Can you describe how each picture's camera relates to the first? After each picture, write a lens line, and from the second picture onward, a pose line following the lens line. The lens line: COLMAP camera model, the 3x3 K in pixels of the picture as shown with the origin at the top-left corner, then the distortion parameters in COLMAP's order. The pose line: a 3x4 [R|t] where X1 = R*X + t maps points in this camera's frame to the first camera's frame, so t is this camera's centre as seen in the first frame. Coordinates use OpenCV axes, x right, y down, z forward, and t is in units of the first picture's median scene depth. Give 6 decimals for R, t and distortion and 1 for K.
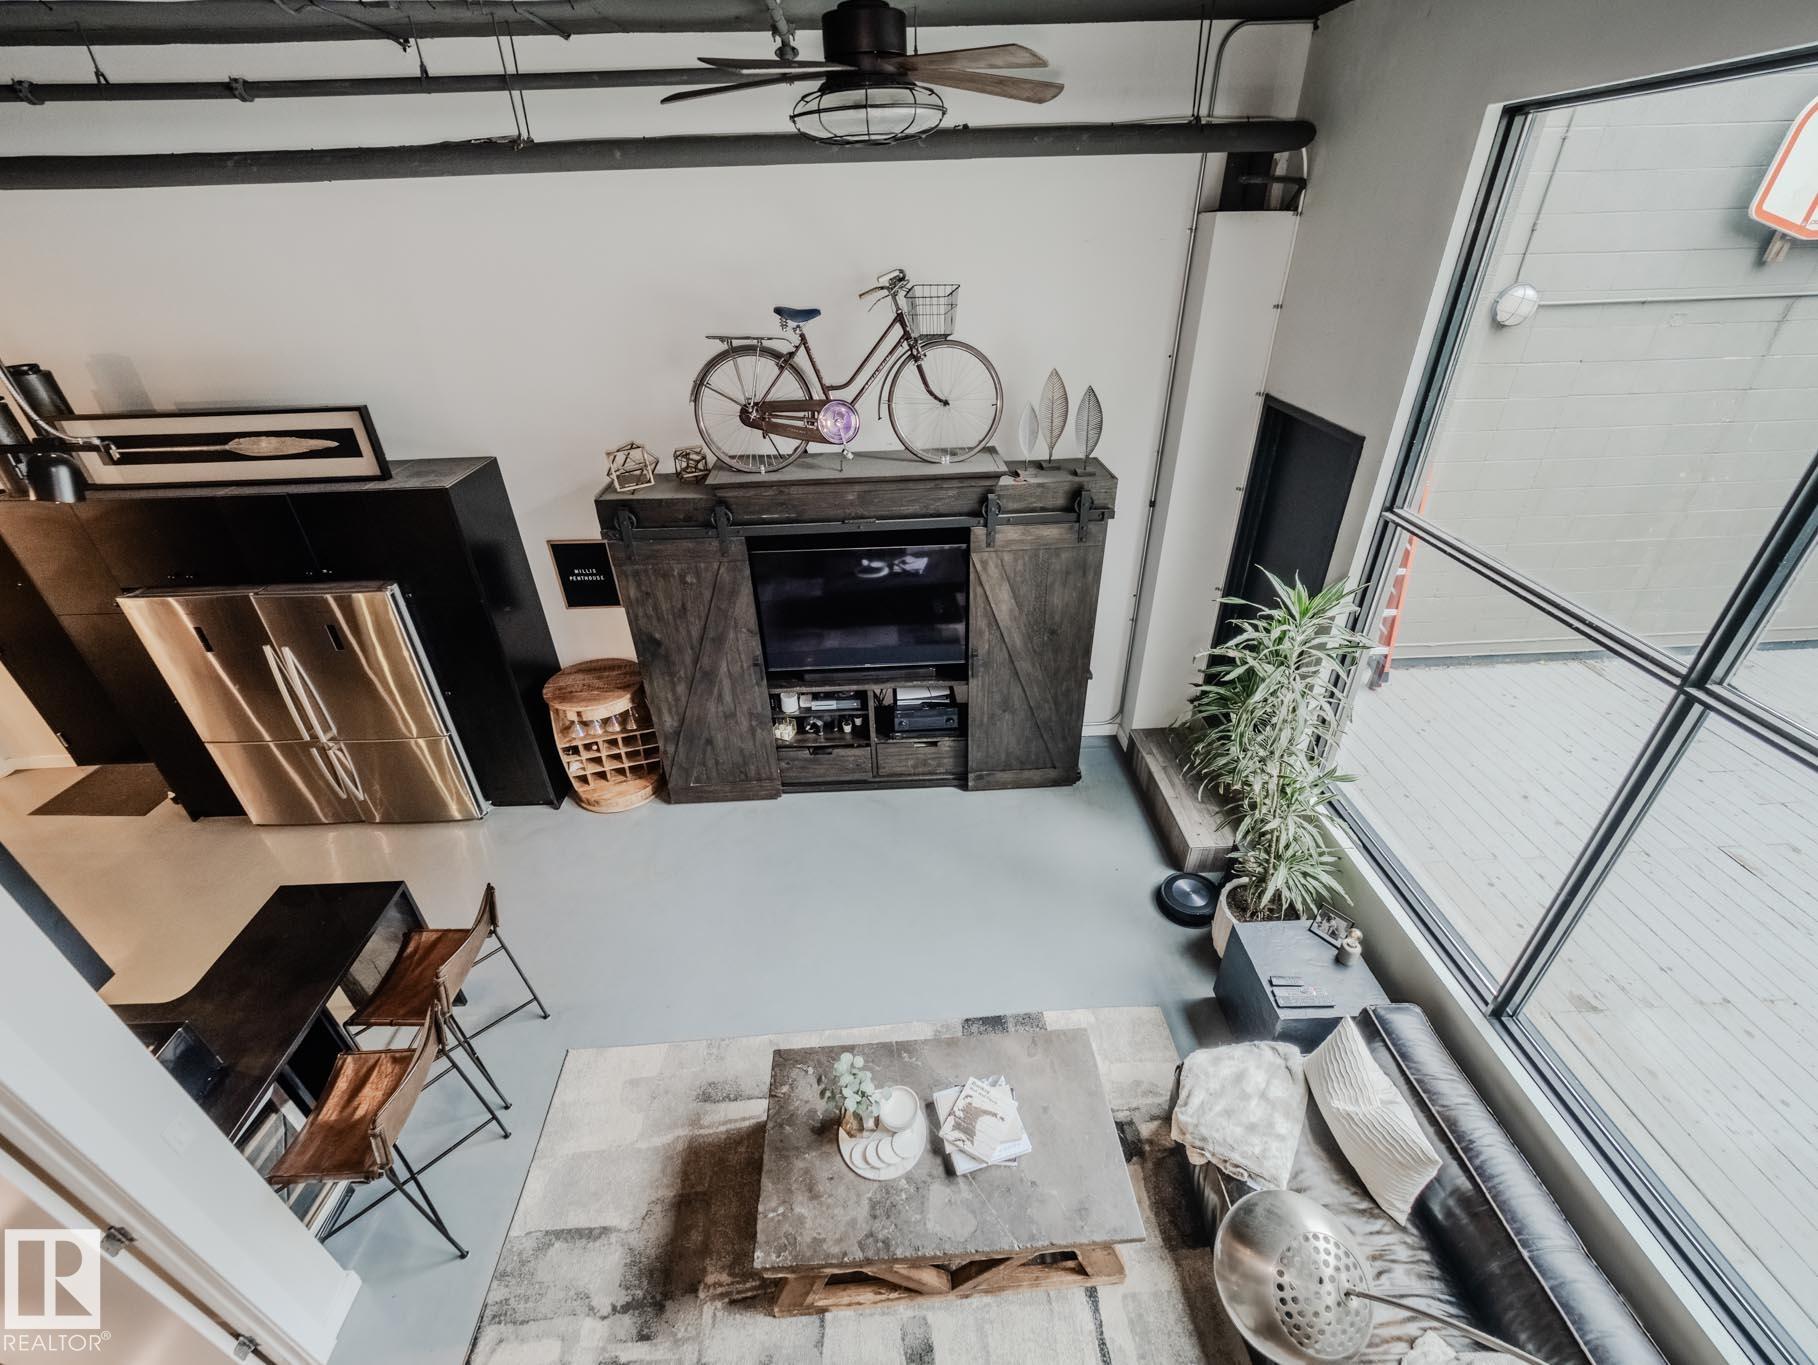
lens RADIAL K [[756.3, 0, 902.6], [0, 756.3, 684.0], [0, 0, 1]] dist [0.000947, -0.005363]
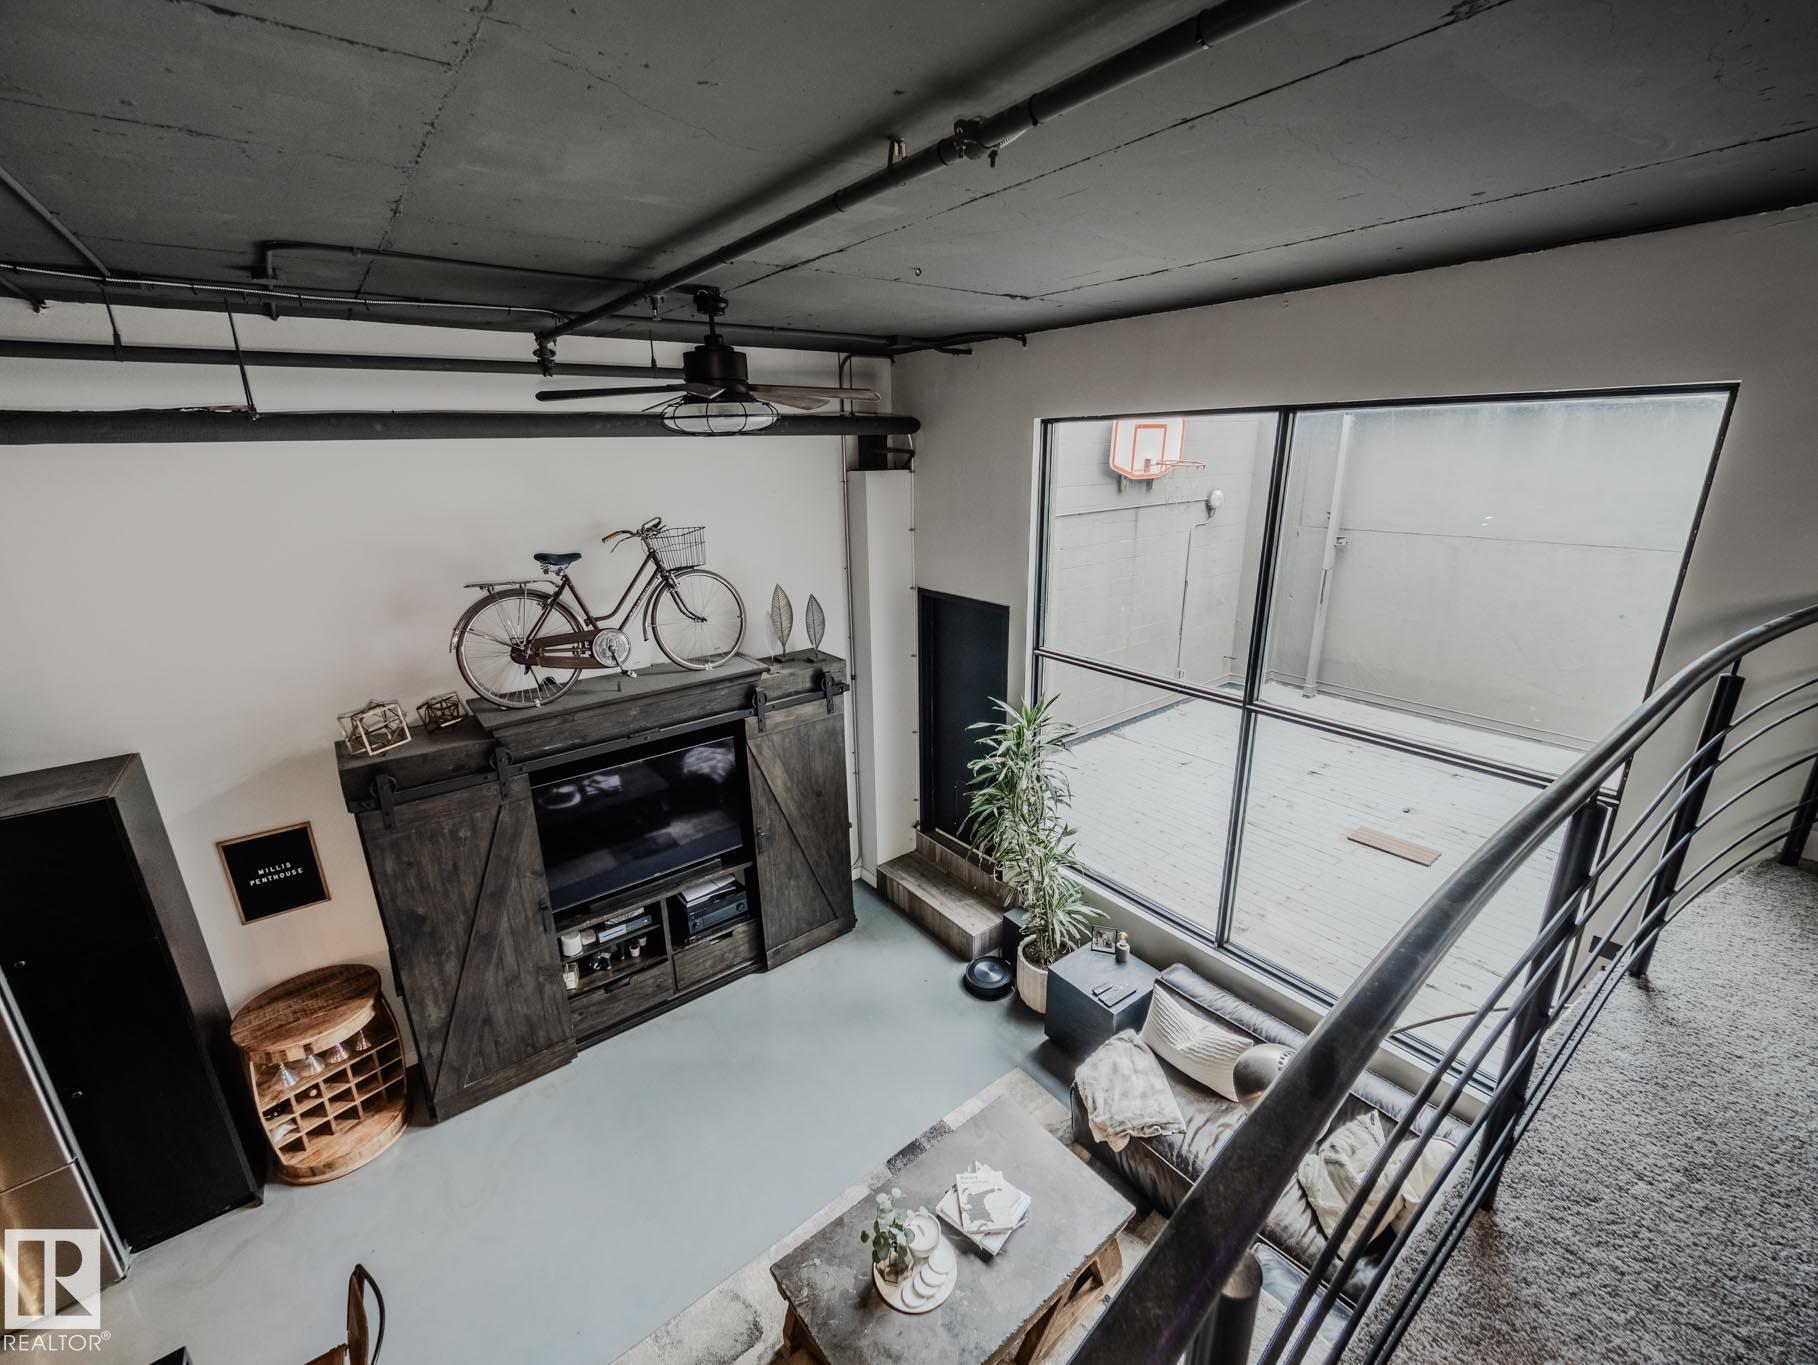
lens RADIAL K [[756.3, 0, 911.3], [0, 756.3, 683.2], [0, 0, 1]] dist [0.000947, -0.005363]
pose [[0.810933, -0.163579, 0.561809, -0.324890], [0.304382, 0.937928, -0.166263, 0.006605], [-0.499739, 0.305833, 0.810387, -0.057460]]
